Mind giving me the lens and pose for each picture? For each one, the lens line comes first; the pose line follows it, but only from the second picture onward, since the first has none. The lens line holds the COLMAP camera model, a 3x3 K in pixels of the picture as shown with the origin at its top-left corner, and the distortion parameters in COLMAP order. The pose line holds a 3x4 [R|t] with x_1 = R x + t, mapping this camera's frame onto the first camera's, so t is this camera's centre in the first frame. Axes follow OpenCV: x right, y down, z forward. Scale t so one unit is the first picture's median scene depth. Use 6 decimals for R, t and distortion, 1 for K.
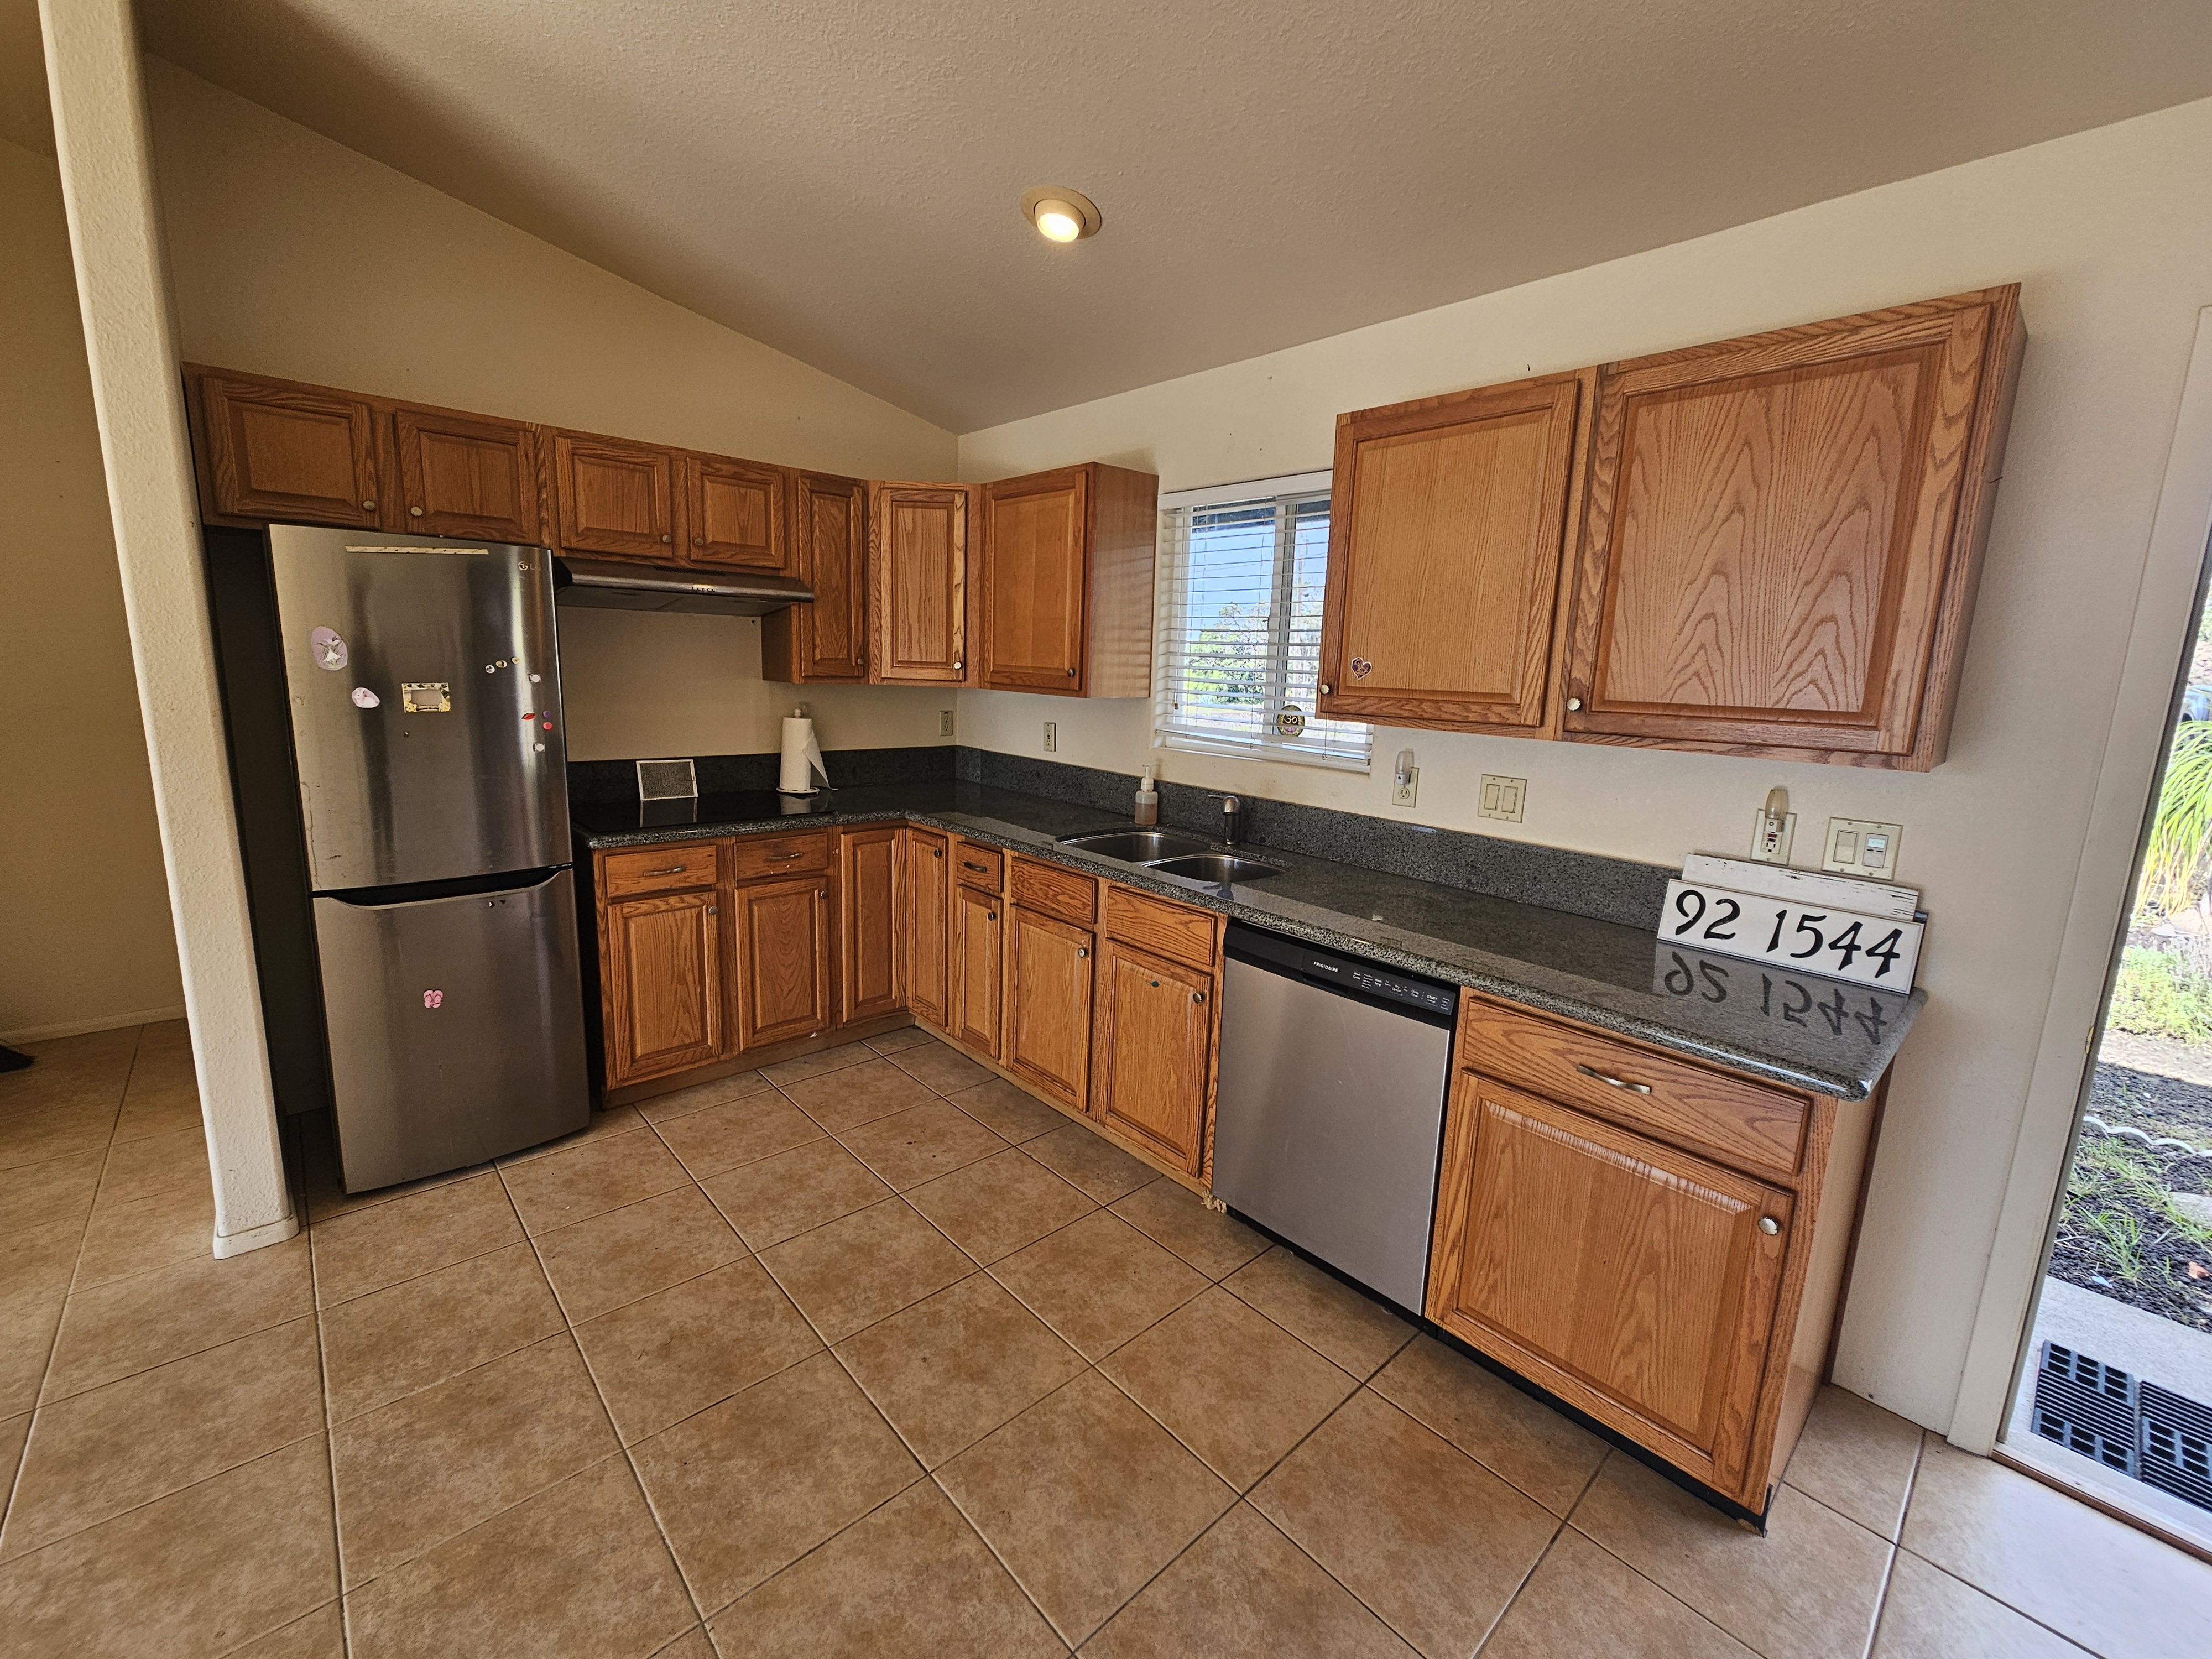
lens RADIAL K [[901.4, 0, 1097.7], [0, 901.4, 817.1], [0, 0, 1]] dist [-0.004091, -0.000244]
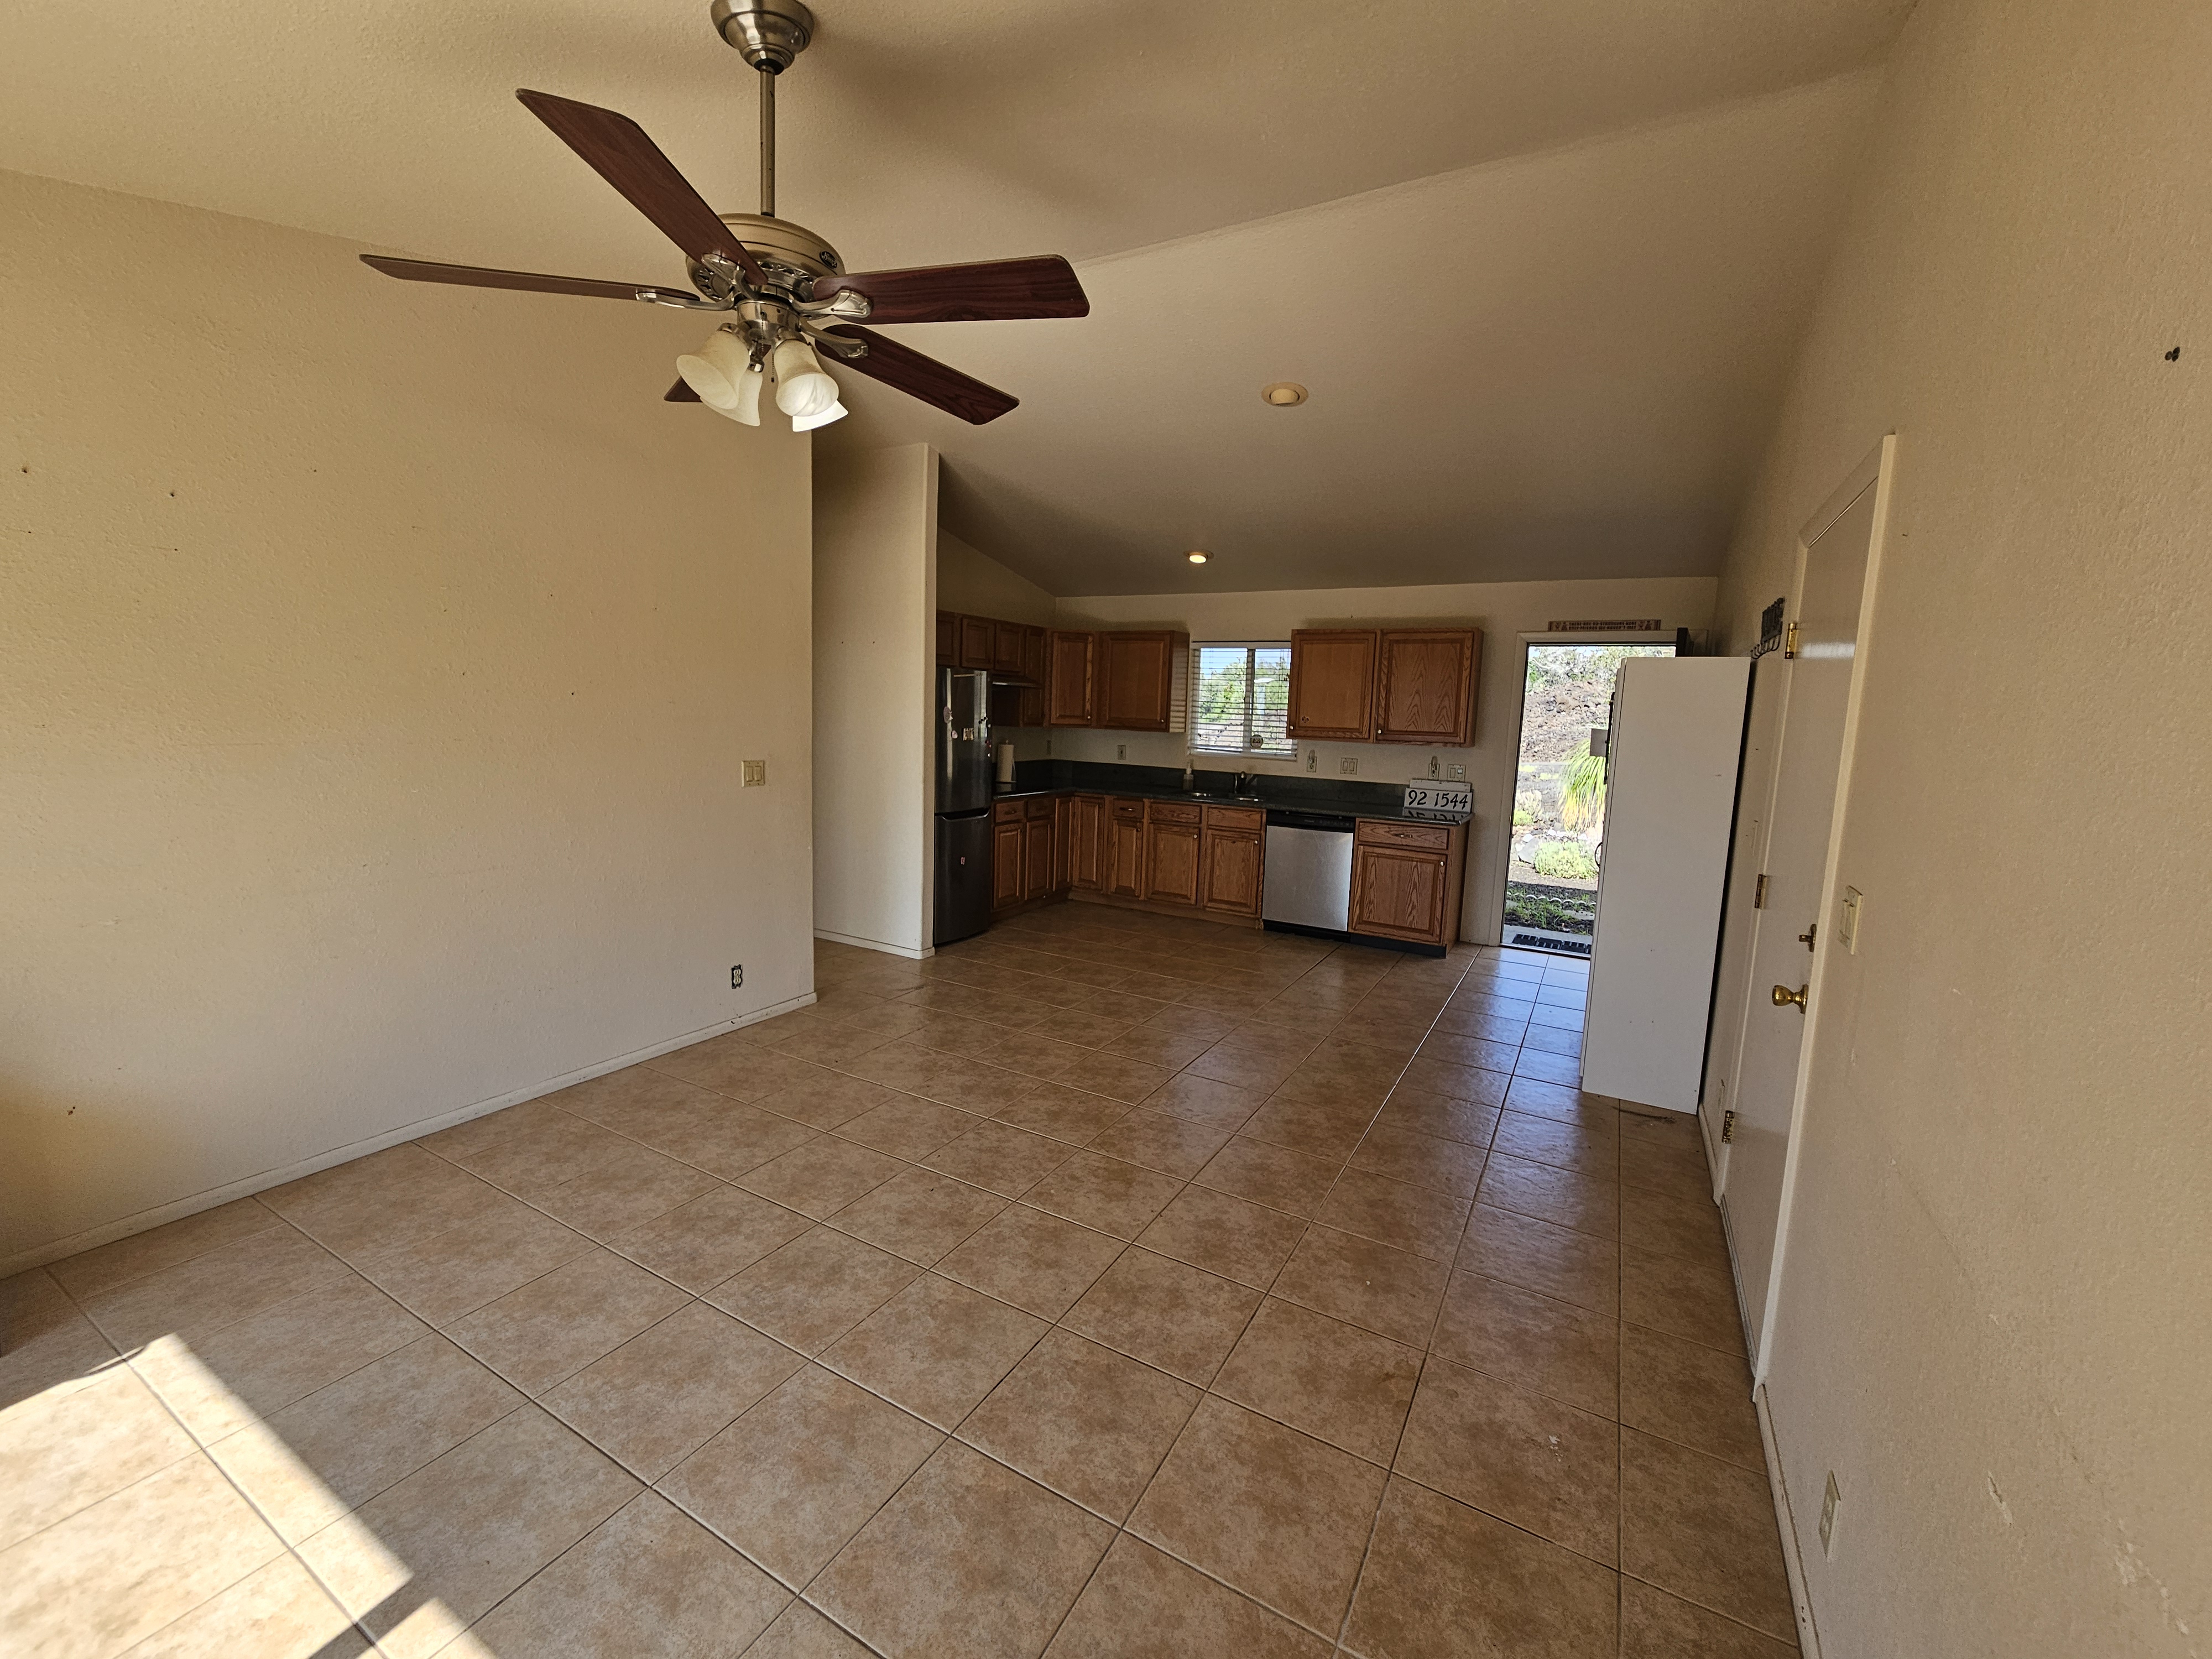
lens RADIAL K [[901.4, 0, 1093.5], [0, 901.4, 824.5], [0, 0, 1]] dist [-0.004091, -0.000244]
pose [[0.950989, -0.042359, 0.306311, -1.049132], [0.052917, 0.998254, -0.026243, 0.172402], [-0.304665, 0.041165, 0.951570, -1.264164]]
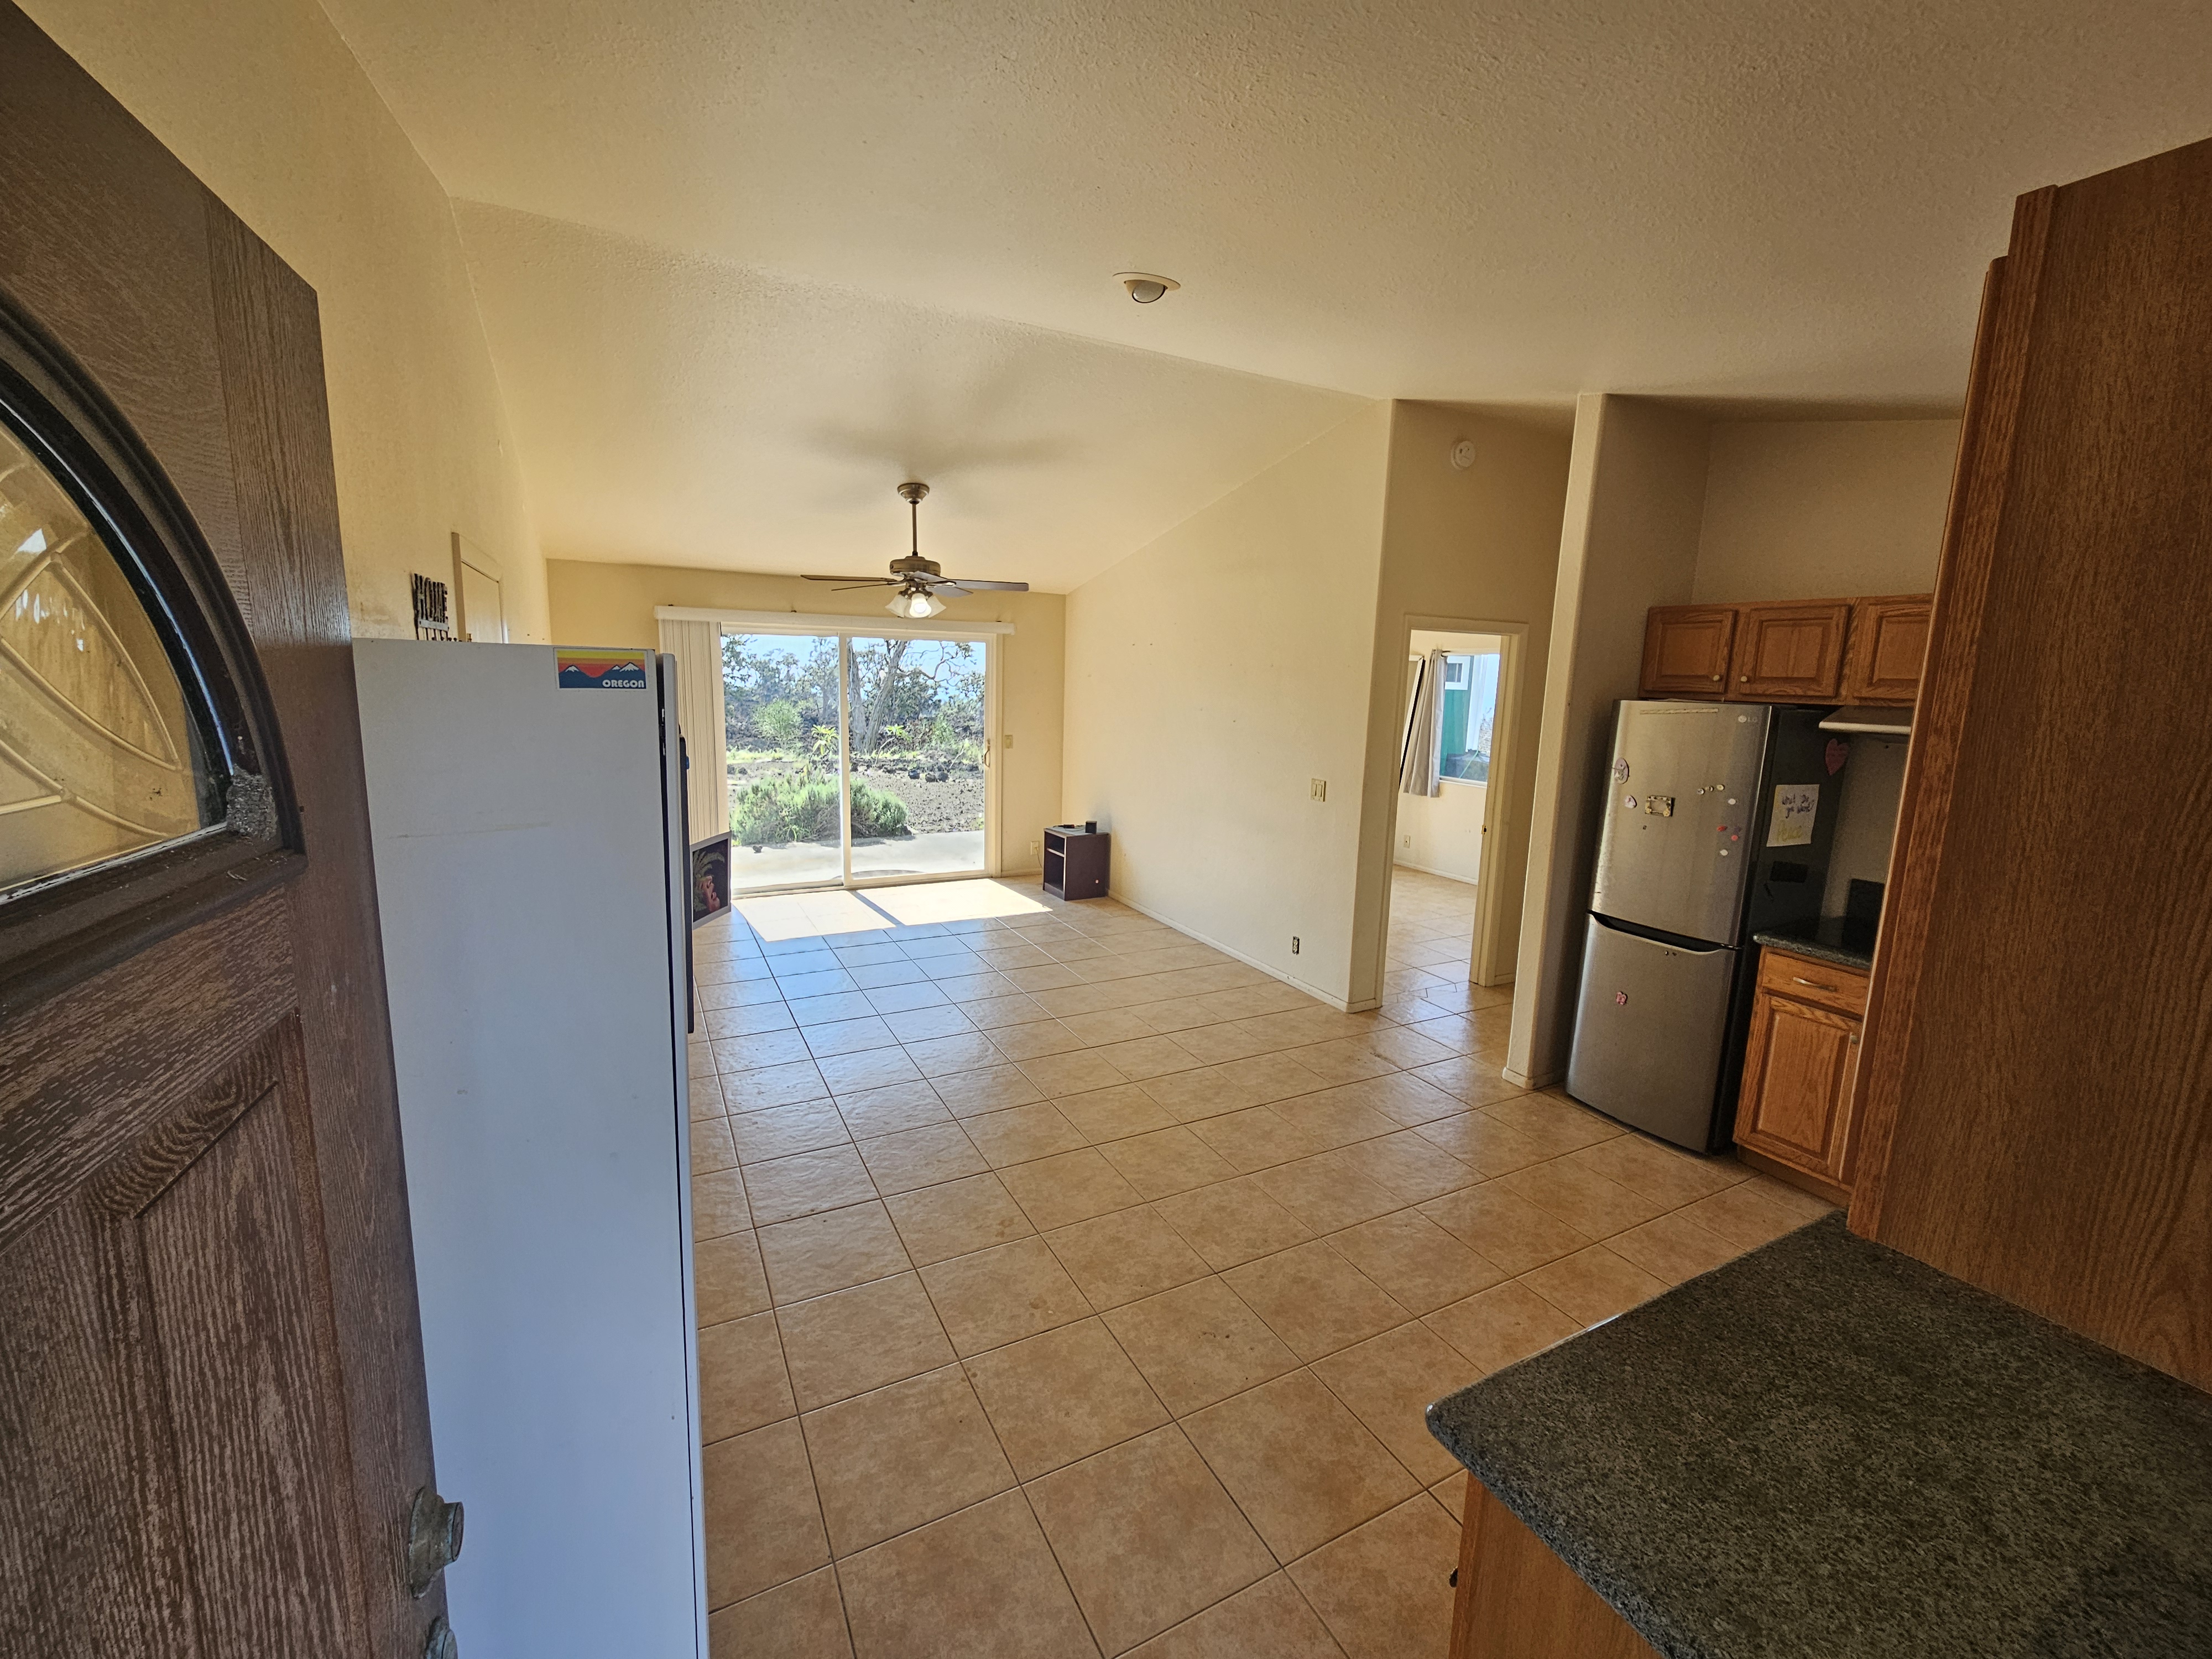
lens RADIAL K [[901.4, 0, 1091.4], [0, 901.4, 828.7], [0, 0, 1]] dist [-0.004091, -0.000244]
pose [[-0.254919, 0.124850, -0.958869, 0.848282], [-0.198978, 0.963635, 0.178370, -0.156949], [0.946268, 0.236264, -0.220806, 0.386479]]
